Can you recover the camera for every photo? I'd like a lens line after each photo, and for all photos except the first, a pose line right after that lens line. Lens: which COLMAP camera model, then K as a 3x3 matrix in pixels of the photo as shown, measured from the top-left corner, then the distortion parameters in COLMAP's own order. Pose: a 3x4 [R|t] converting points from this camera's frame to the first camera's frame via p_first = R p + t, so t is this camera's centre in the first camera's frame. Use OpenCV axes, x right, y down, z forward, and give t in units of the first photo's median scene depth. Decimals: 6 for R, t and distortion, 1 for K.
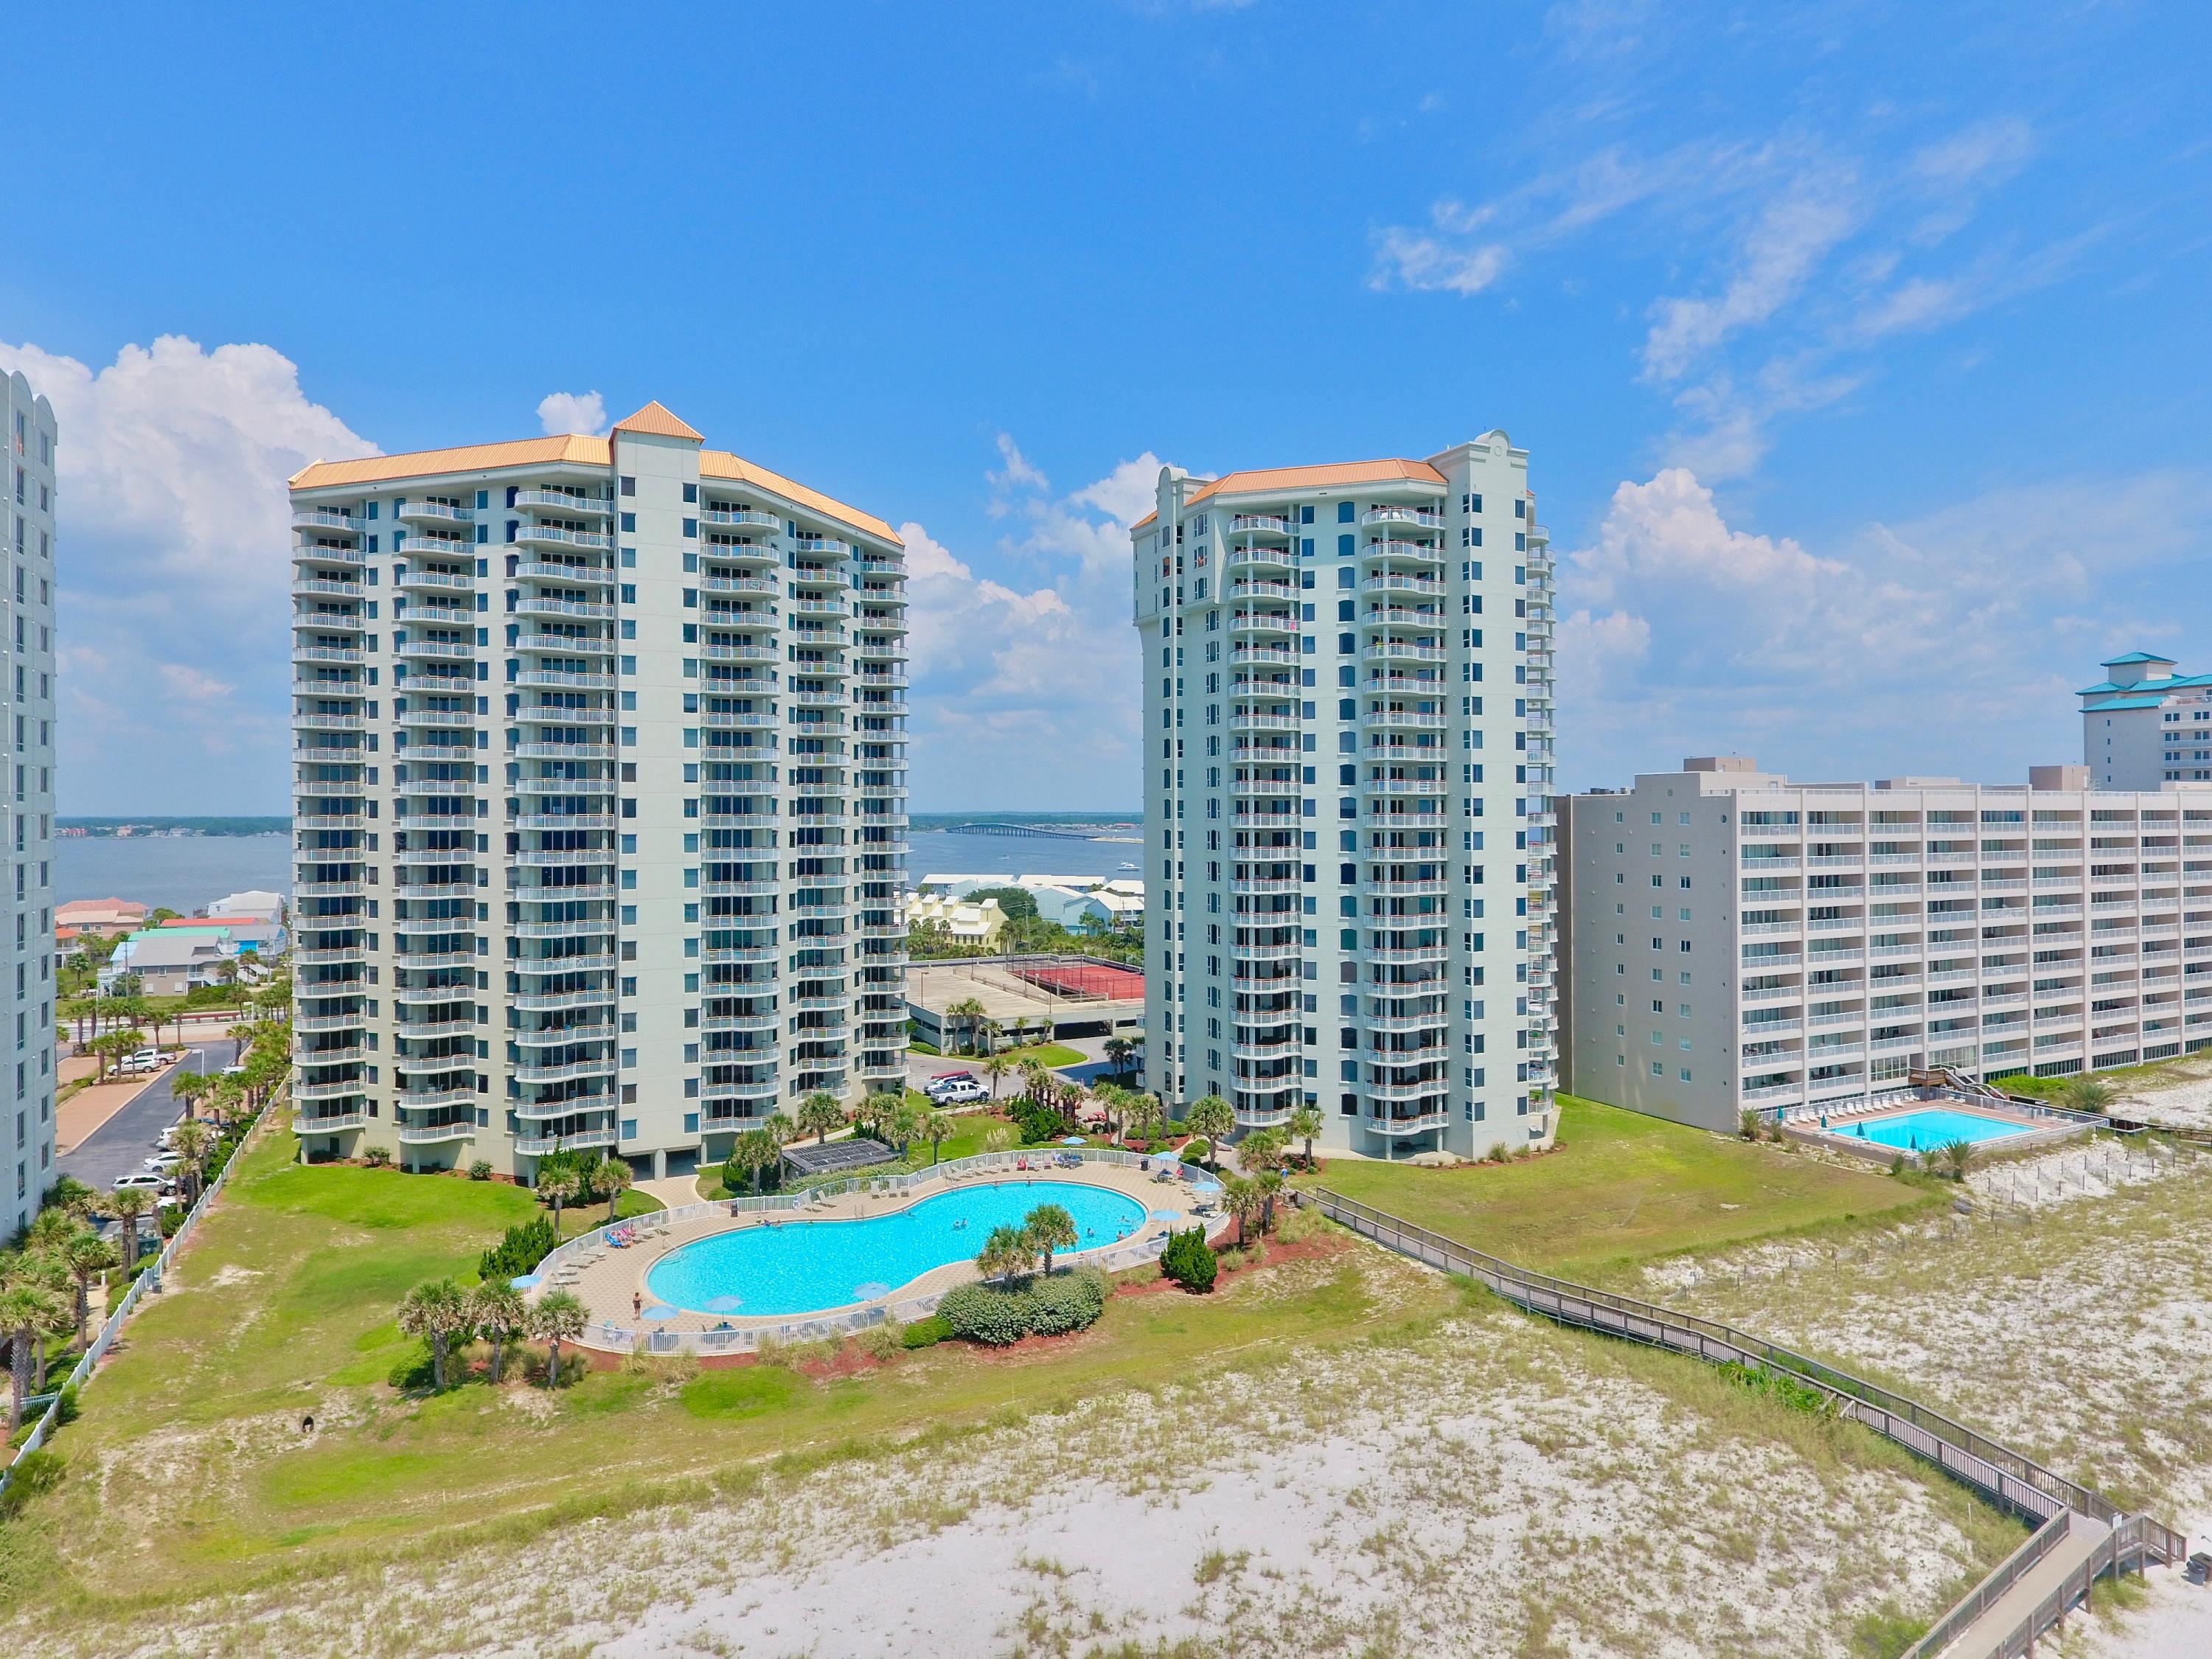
lens RADIAL K [[1300.8, 0, 1116.3], [0, 1300.8, 829.5], [0, 0, 1]] dist [-0.003219, -0.001402]
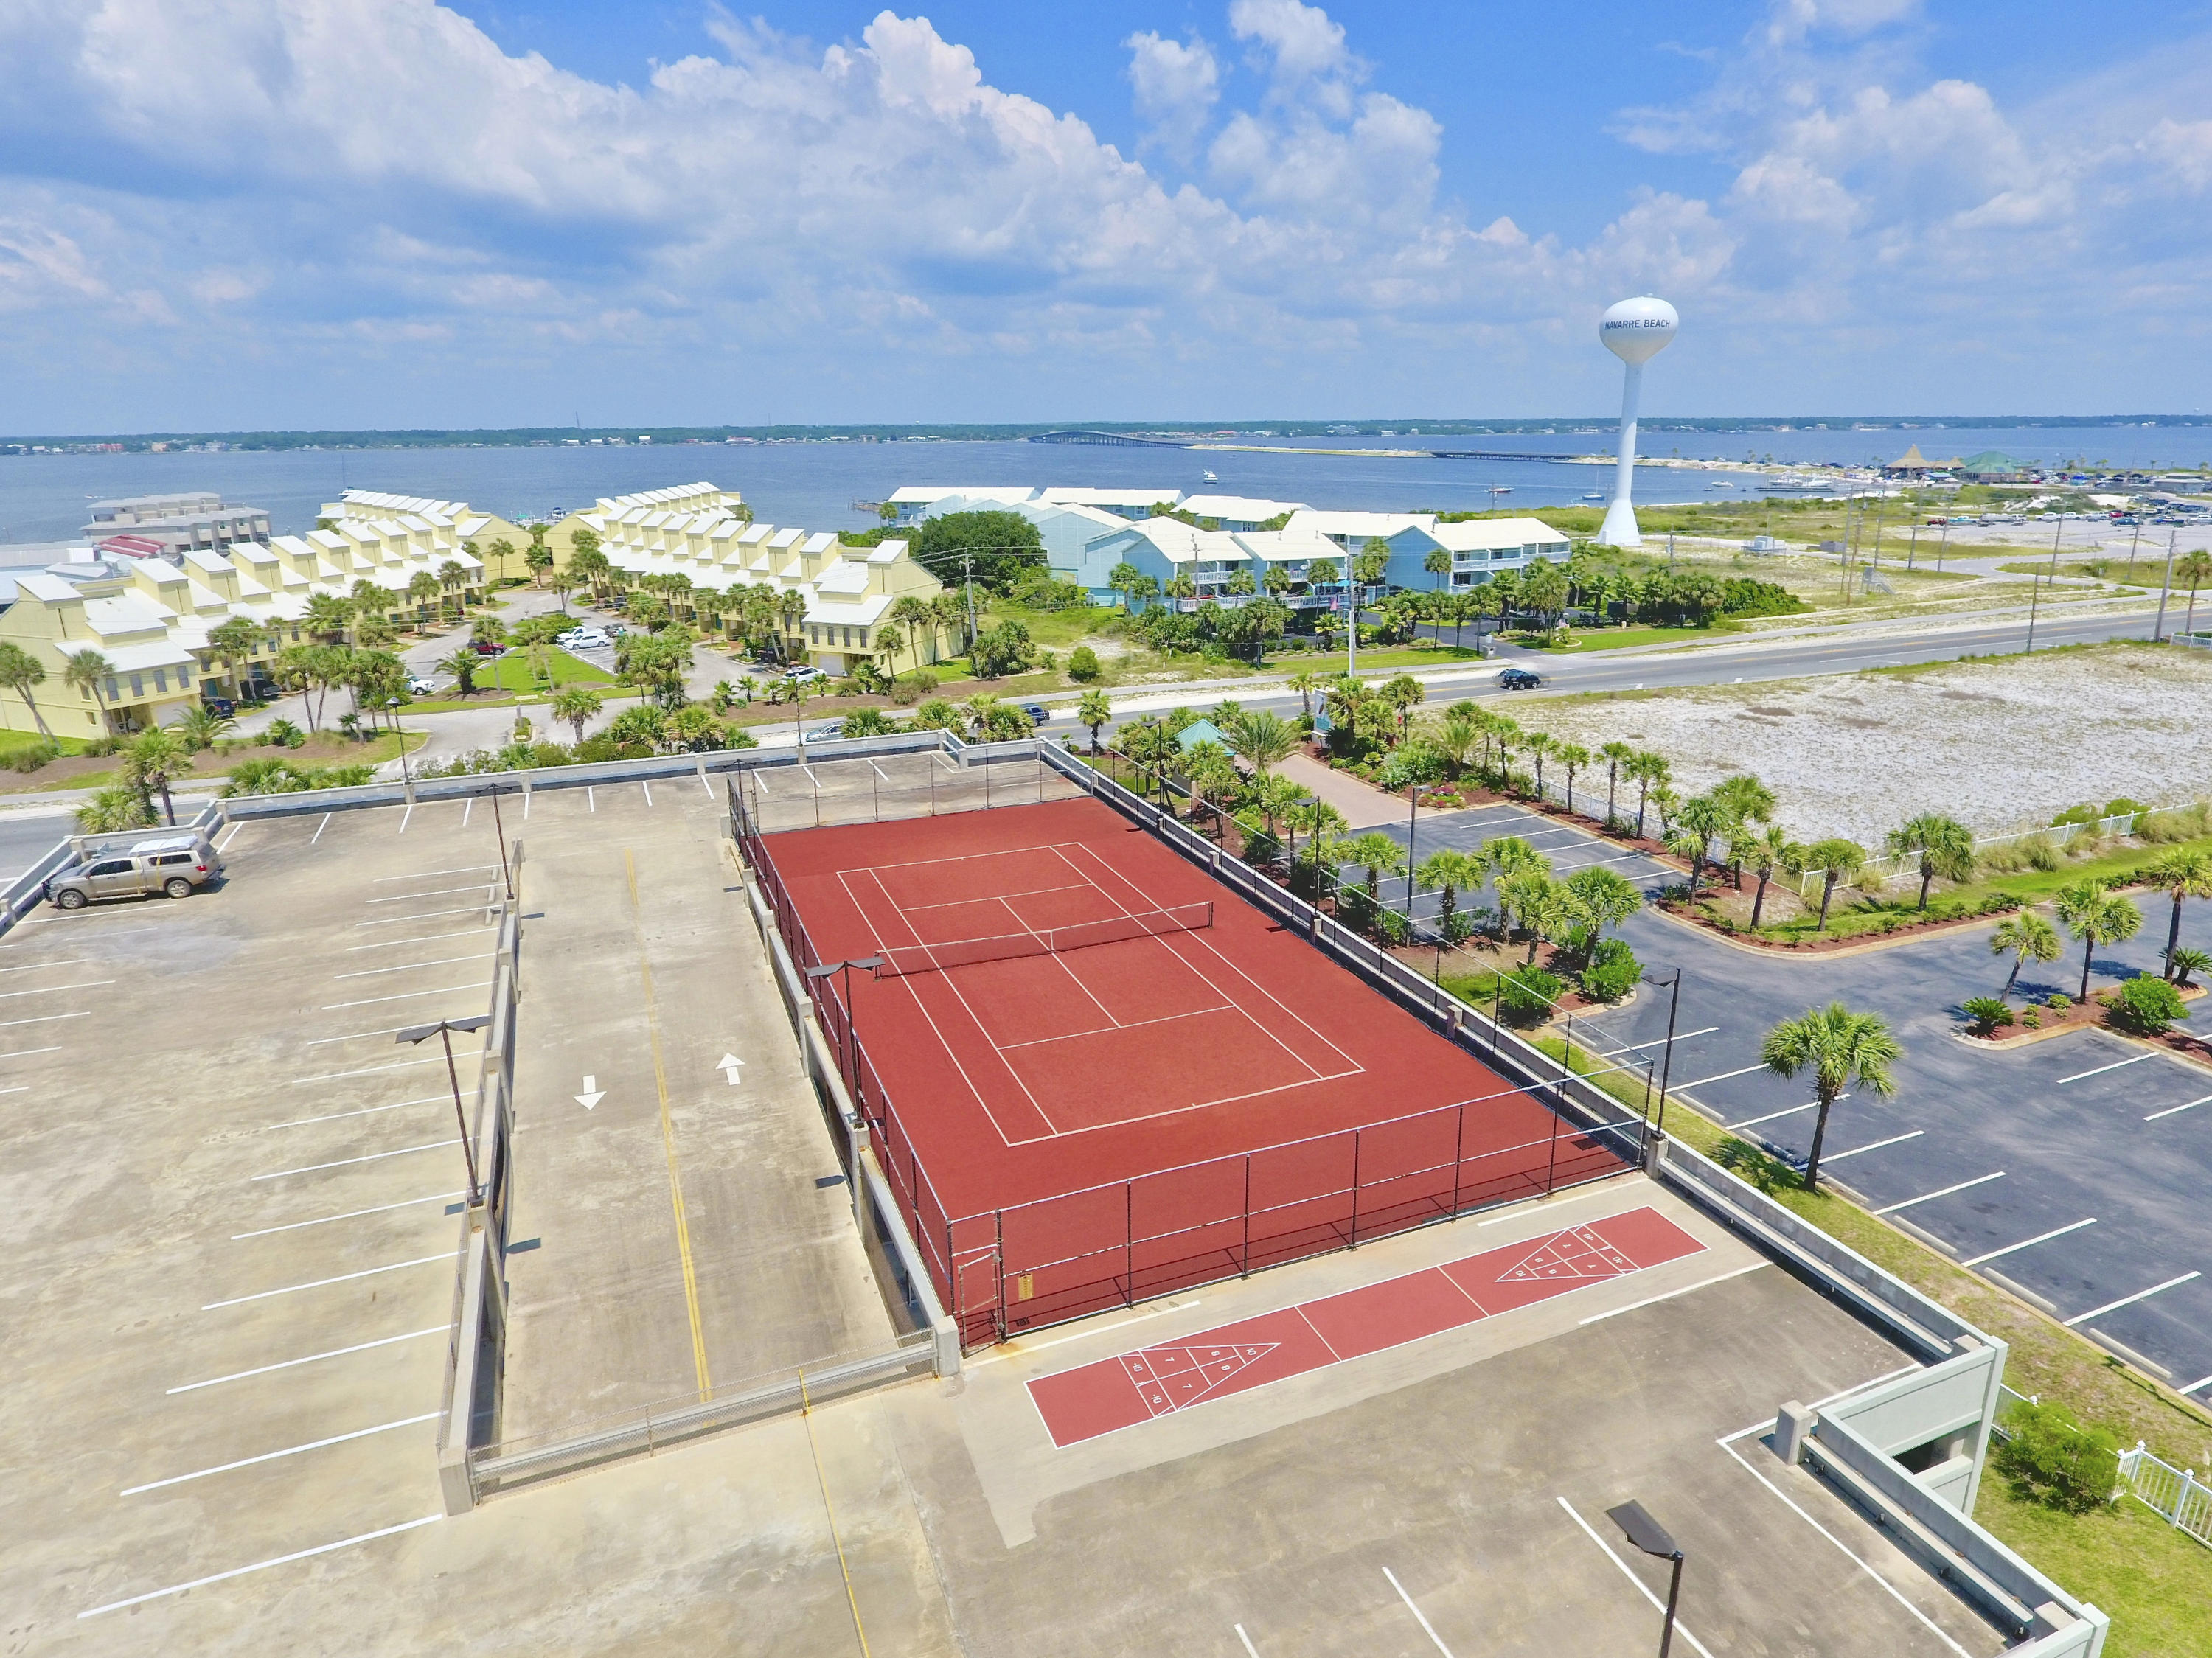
lens RADIAL K [[1300.7, 0, 1109.7], [0, 1300.7, 828.5], [0, 0, 1]] dist [-0.003219, -0.001402]
pose [[0.996741, 0.016805, -0.078898, 0.011205], [0.006405, 0.958485, 0.285071, 0.018191], [0.080413, -0.284647, 0.955254, 0.468610]]
